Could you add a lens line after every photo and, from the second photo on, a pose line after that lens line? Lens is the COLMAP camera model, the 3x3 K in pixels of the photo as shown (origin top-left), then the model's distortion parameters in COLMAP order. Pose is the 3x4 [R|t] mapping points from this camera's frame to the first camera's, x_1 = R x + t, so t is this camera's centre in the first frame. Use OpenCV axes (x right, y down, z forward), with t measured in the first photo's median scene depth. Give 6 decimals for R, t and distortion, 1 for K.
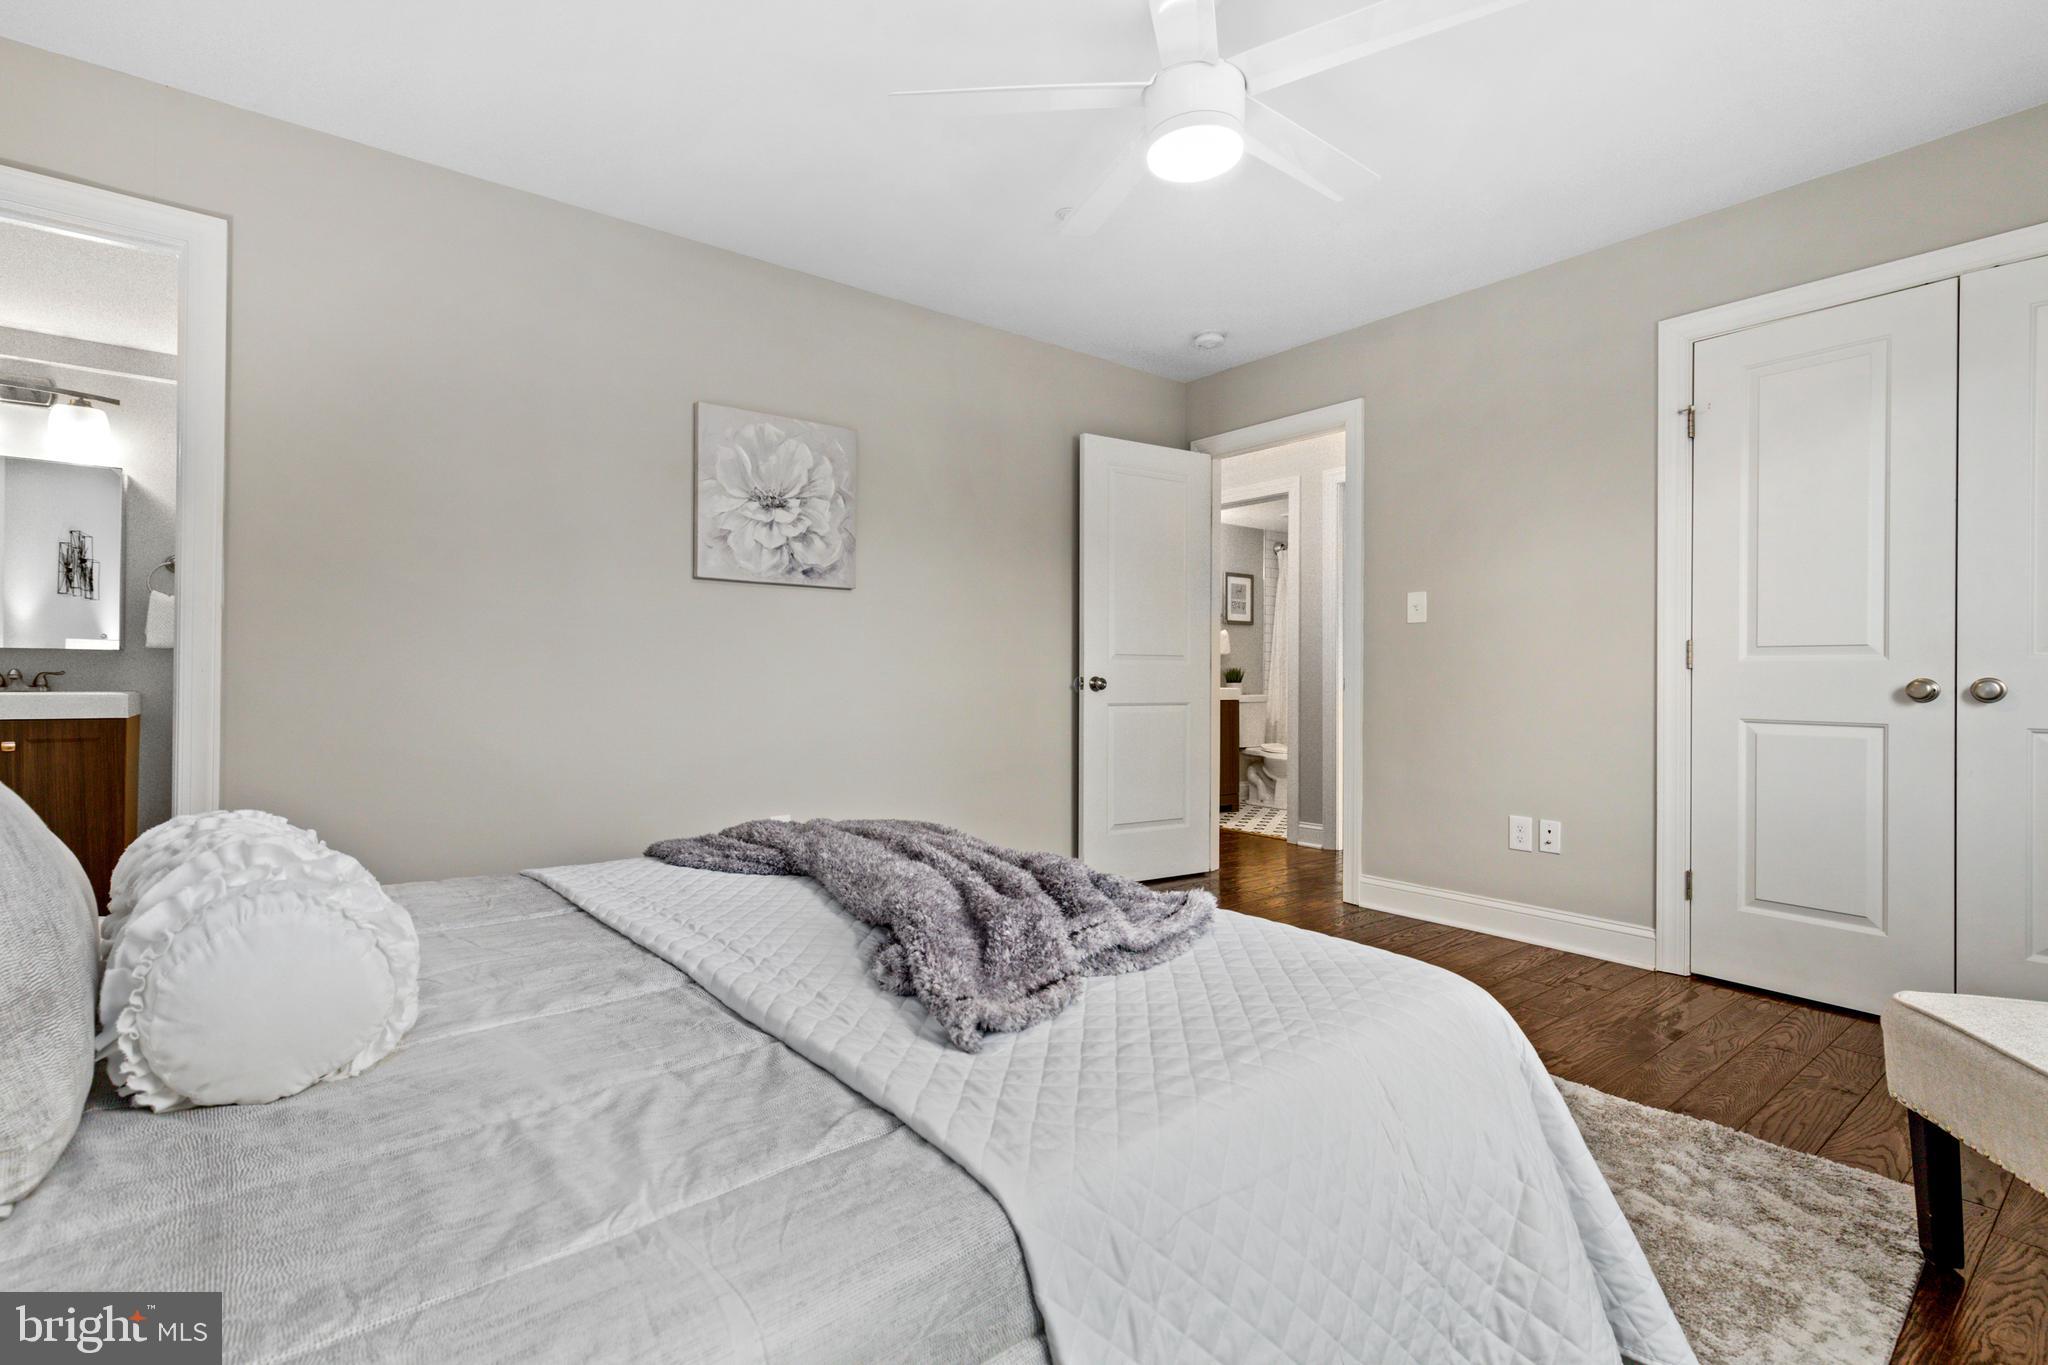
lens RADIAL K [[909.4, 0, 1024.0], [0, 909.4, 682.5], [0, 0, 1]] dist [-0.001504, 0.000273]
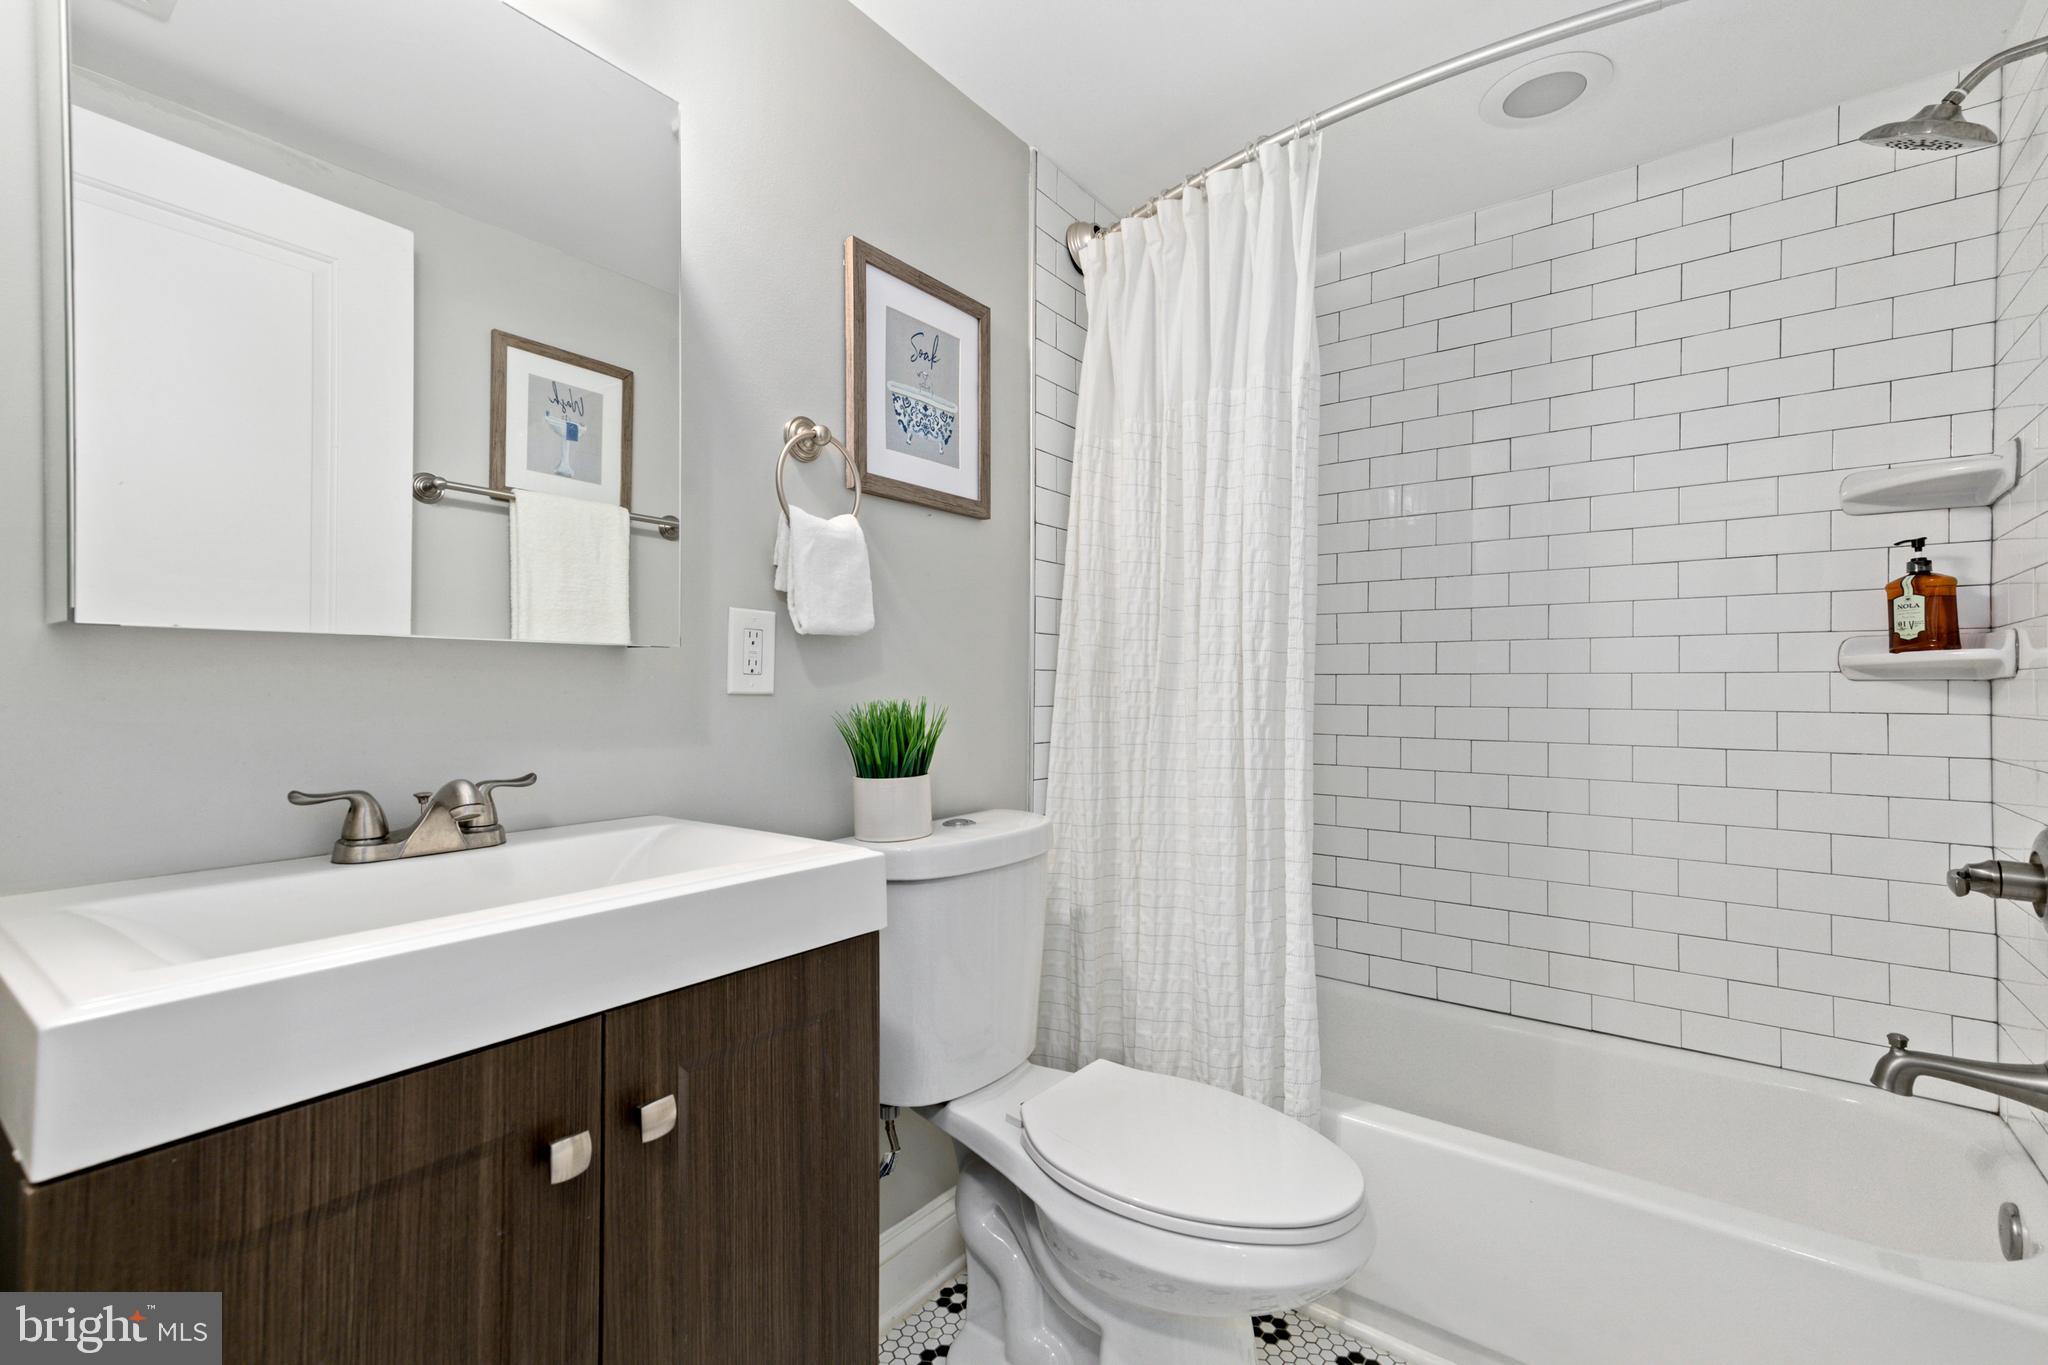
lens RADIAL K [[909.4, 0, 1024.0], [0, 909.4, 682.5], [0, 0, 1]] dist [-0.001504, 0.000273]
pose [[0.966605, -0.000452, 0.256270, 0.201304], [0.000994, 0.999998, -0.001983, -0.019994], [-0.256268, 0.002171, 0.966603, 0.772970]]
